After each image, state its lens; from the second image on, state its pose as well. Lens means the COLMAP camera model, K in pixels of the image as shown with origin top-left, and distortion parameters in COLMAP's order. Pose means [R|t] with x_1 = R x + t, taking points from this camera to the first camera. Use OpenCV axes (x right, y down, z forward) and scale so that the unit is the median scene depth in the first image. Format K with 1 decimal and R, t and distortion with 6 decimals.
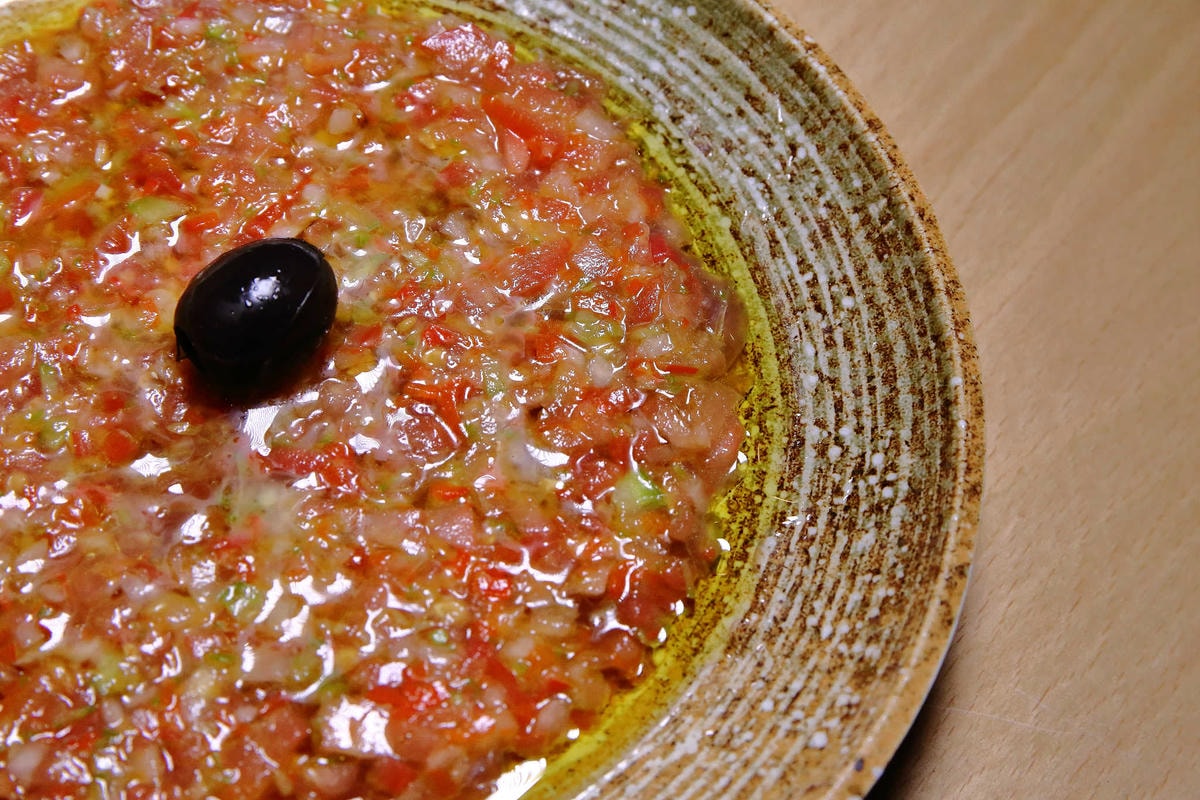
lens RADIAL K [[2010.2, 0, 600.0], [0, 2010.2, 400.0], [0, 0, 1]] dist [-0.001741, 0.035339]
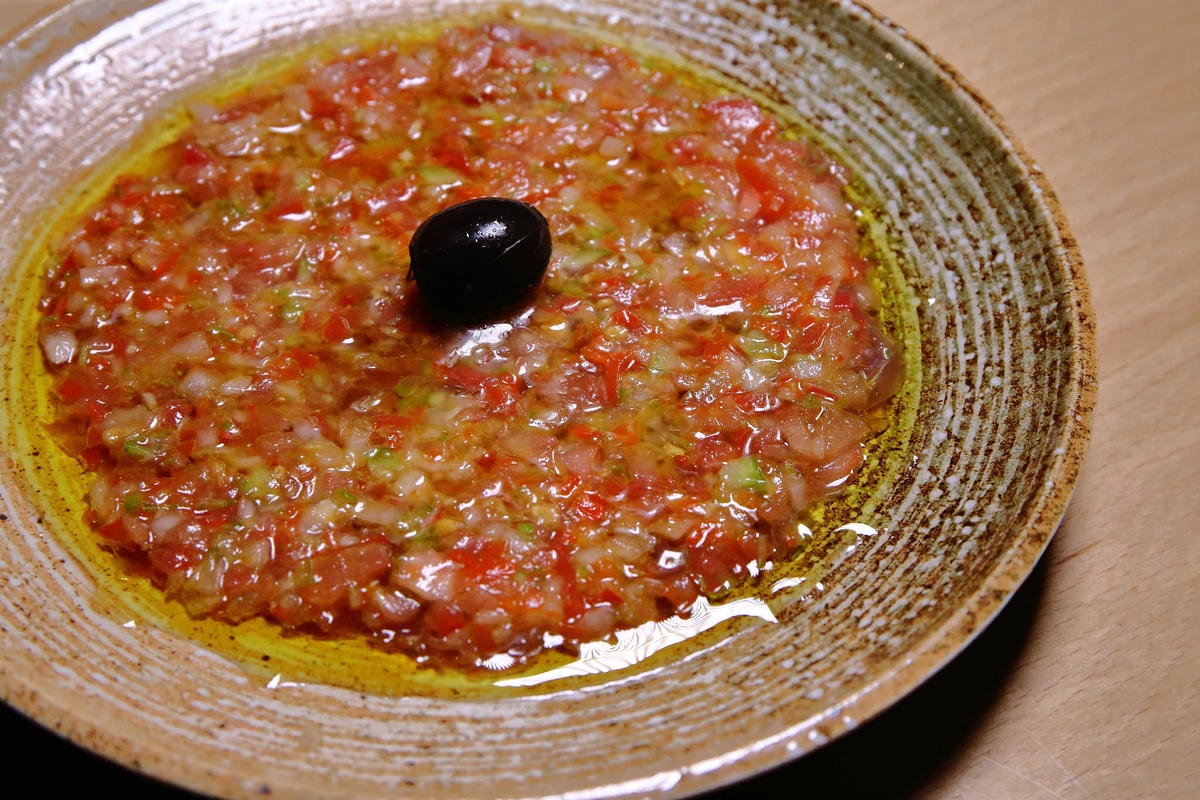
lens RADIAL K [[2010.2, 0, 600.0], [0, 2010.2, 400.0], [0, 0, 1]] dist [-0.001741, 0.035339]
pose [[0.932093, 0.228055, -0.281415, 0.230316], [-0.279617, 0.946890, -0.158789, 0.191487], [0.230256, 0.226694, 0.946357, -0.071996]]
